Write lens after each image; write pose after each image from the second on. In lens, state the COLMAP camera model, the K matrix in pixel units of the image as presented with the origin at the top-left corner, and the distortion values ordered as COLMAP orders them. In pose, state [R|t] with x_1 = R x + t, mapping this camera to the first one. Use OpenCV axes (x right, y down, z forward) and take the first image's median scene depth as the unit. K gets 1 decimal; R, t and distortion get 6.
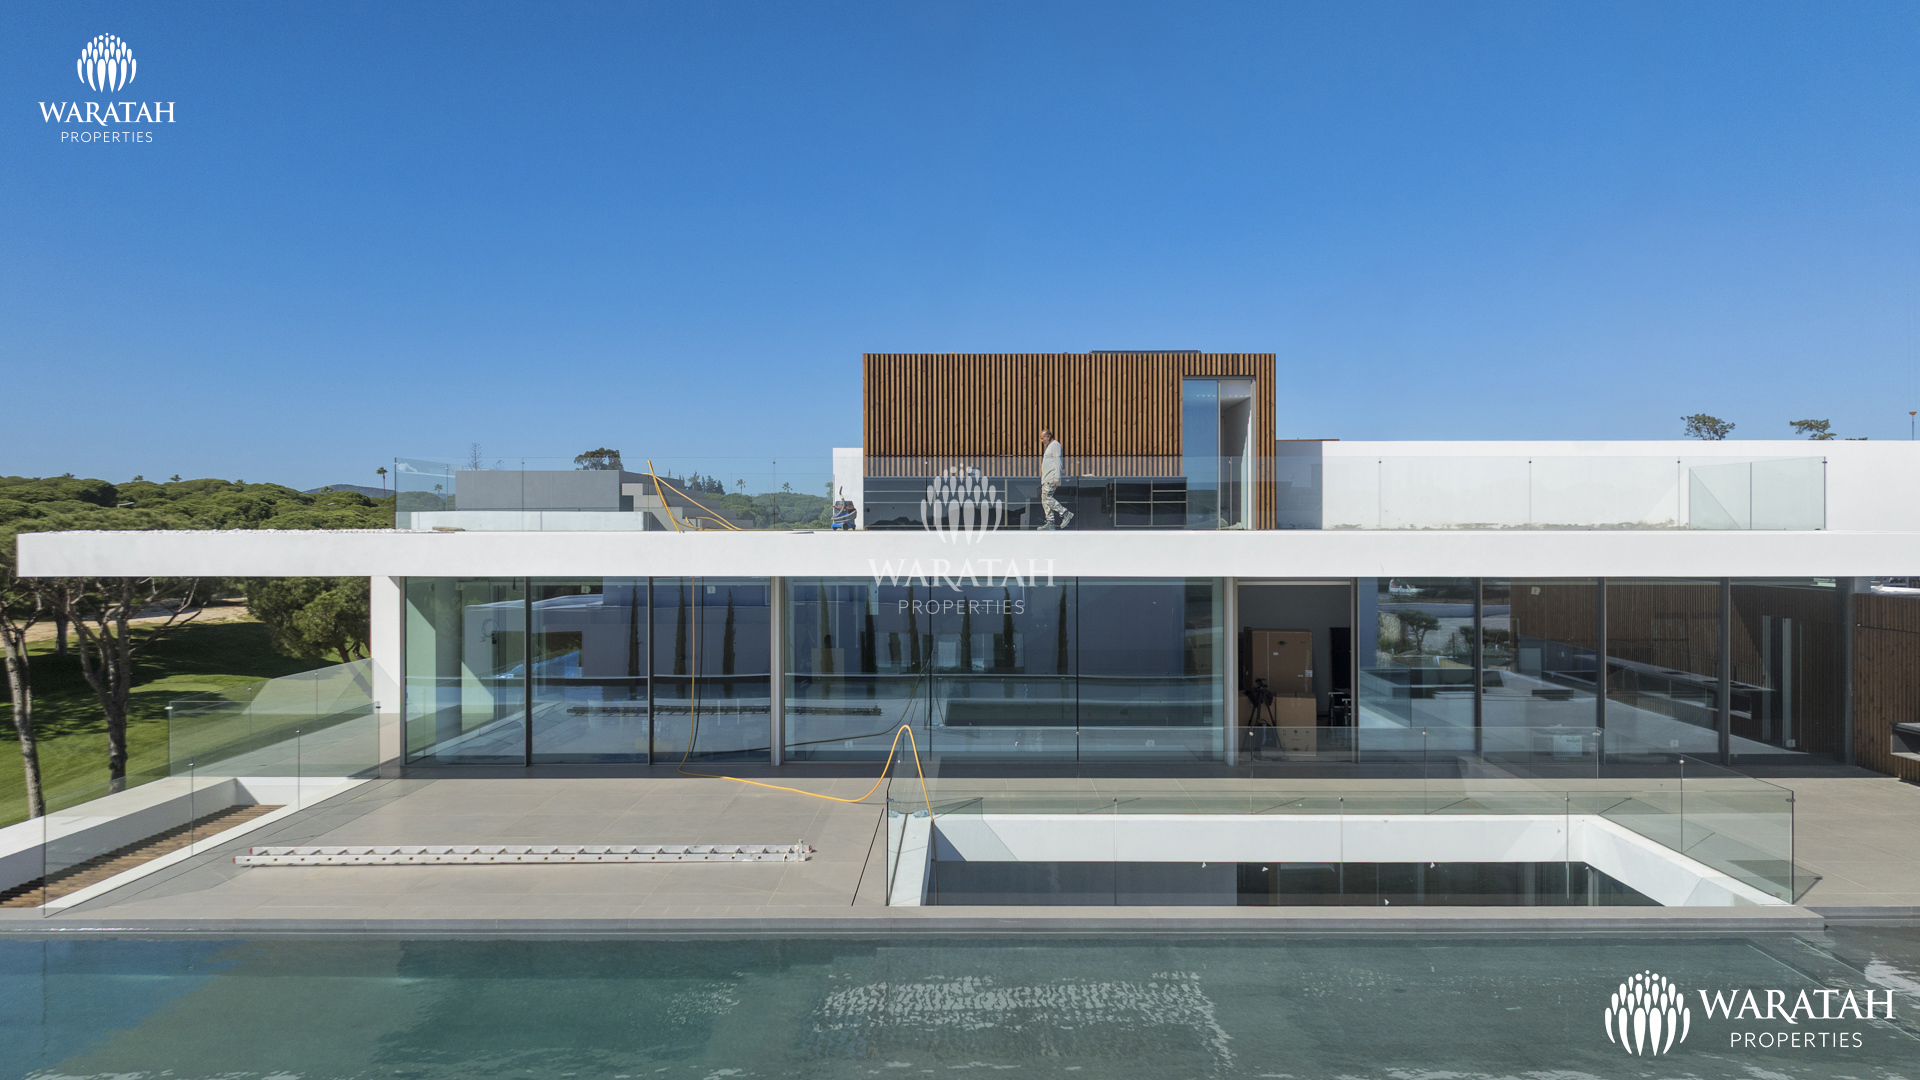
lens RADIAL K [[1346.5, 0, 960.0], [0, 1346.5, 540.0], [0, 0, 1]] dist [0.022164, -0.037981]
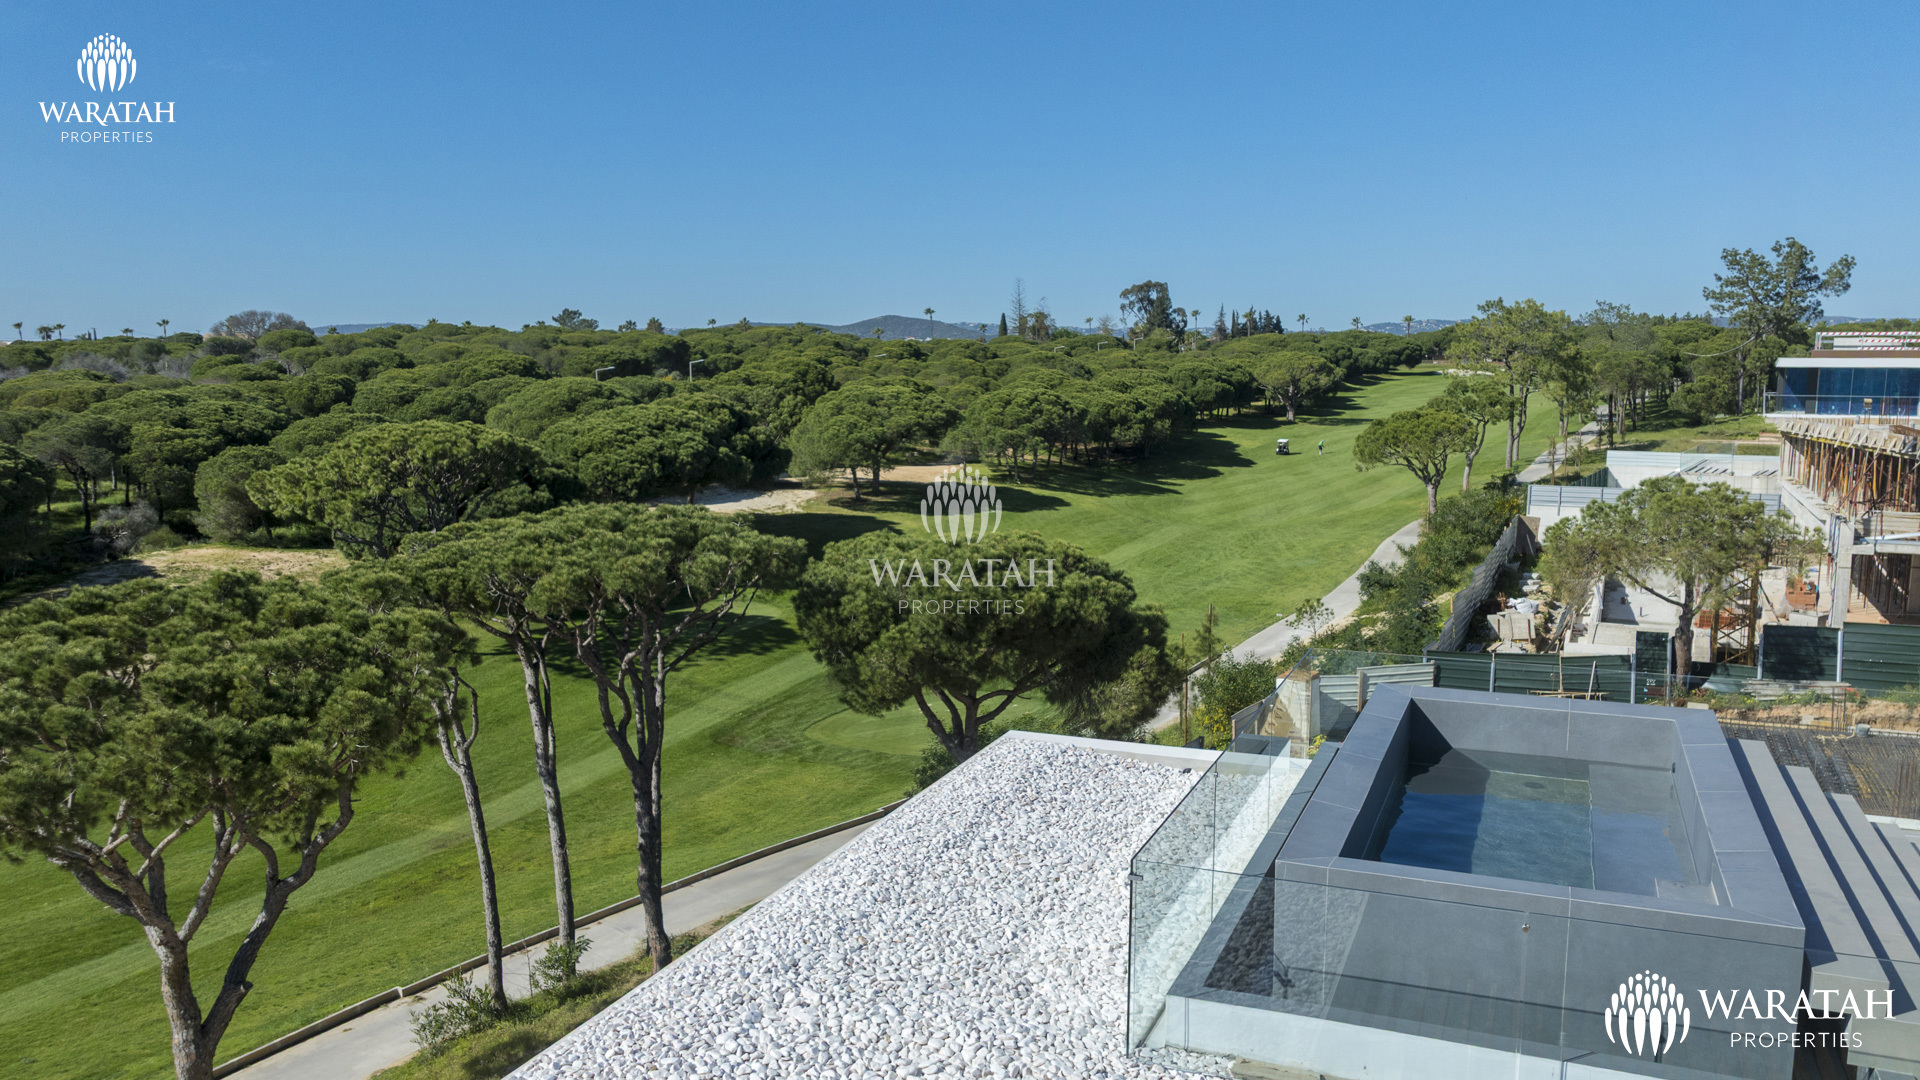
lens RADIAL K [[1346.5, 0, 960.0], [0, 1346.5, 540.0], [0, 0, 1]] dist [0.022164, -0.037981]
pose [[0.930243, 0.053932, -0.362960, -0.045996], [-0.001231, 0.989593, 0.143888, -0.027103], [0.366943, -0.133404, 0.920628, 0.092312]]
